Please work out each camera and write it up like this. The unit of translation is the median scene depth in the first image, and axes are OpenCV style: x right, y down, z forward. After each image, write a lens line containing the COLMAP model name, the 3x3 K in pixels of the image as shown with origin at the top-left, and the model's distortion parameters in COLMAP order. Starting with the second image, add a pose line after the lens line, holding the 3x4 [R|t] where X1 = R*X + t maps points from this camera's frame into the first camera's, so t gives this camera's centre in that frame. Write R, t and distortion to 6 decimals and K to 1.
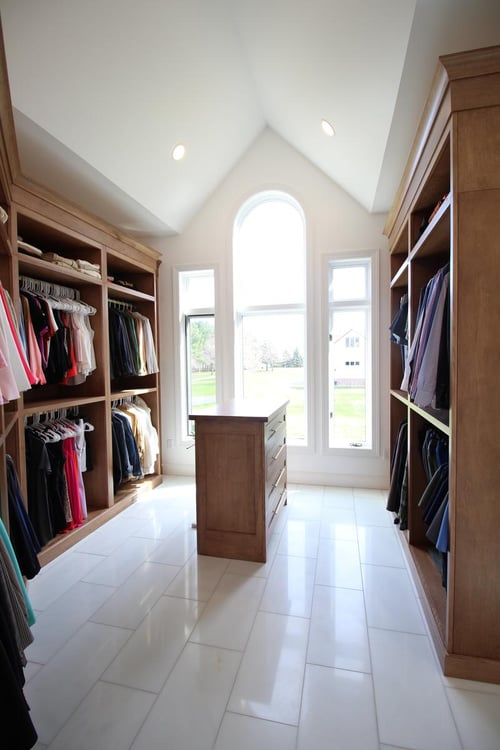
lens RADIAL K [[350.4, 0, 250.0], [0, 350.4, 375.0], [0, 0, 1]] dist [-0.000460, -0.000161]
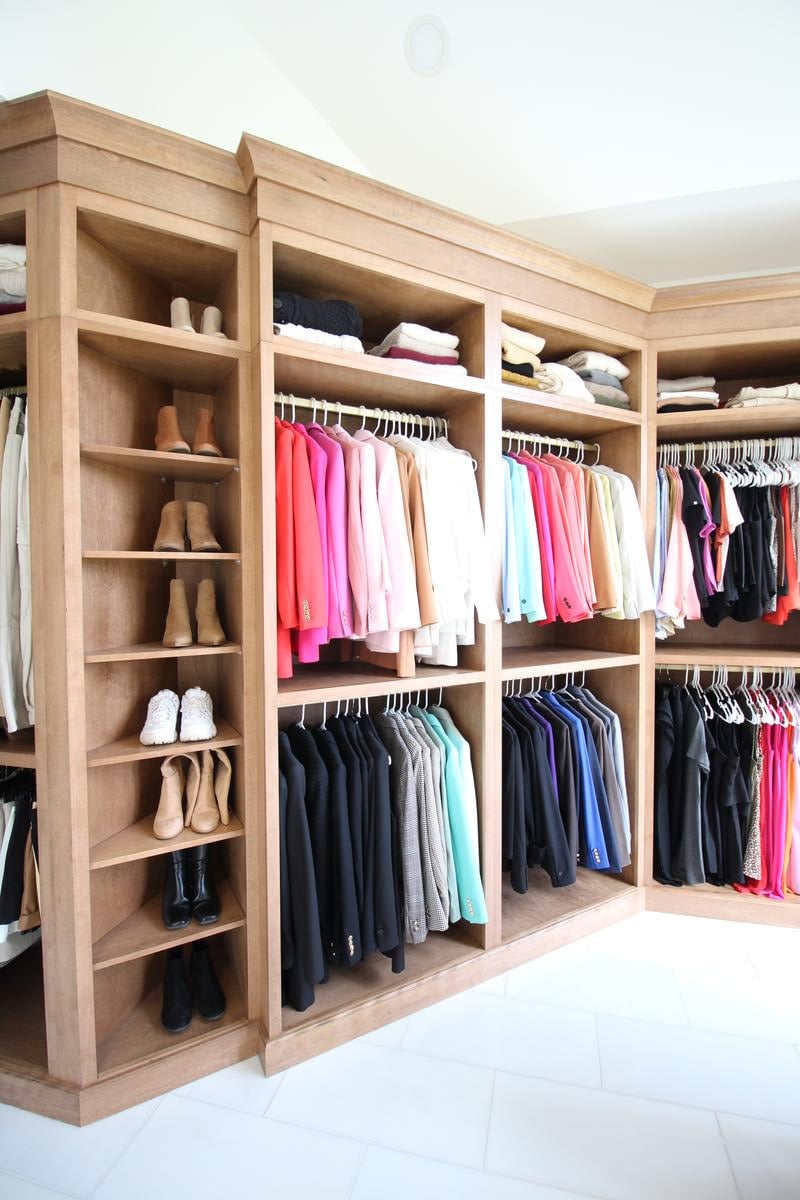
lens RADIAL K [[574.7, 0, 400.0], [0, 574.7, 600.0], [0, 0, 1]] dist [-0.002293, -0.000476]
pose [[0.023640, 0.033712, -0.999152, 0.342057], [-0.028461, 0.999049, 0.033035, -0.022258], [0.999315, 0.027655, 0.024577, 0.421450]]
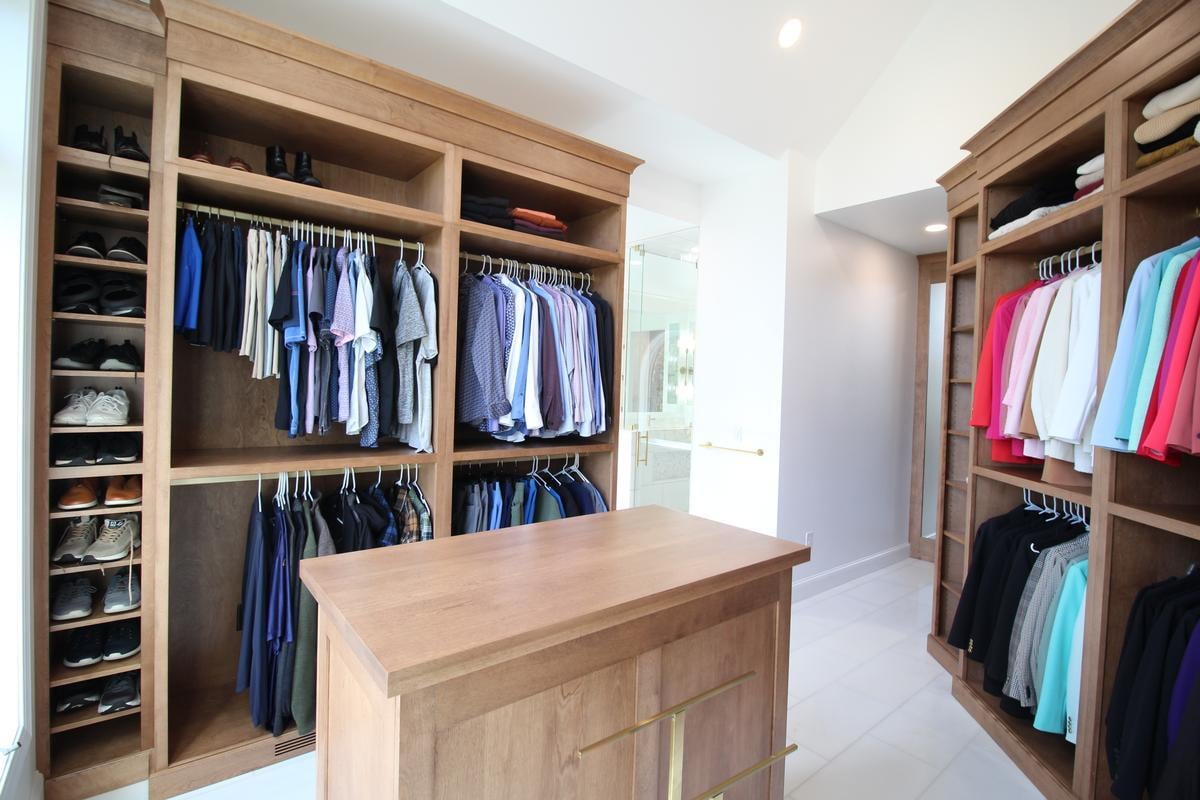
lens RADIAL K [[560.6, 0, 596.6], [0, 560.6, 390.4], [0, 0, 1]] dist [-0.000460, -0.000161]
pose [[-0.810486, -0.029390, 0.585020, -0.304302], [-0.005992, 0.999104, 0.041891, -0.064511], [-0.585727, 0.030447, -0.809937, 1.457615]]
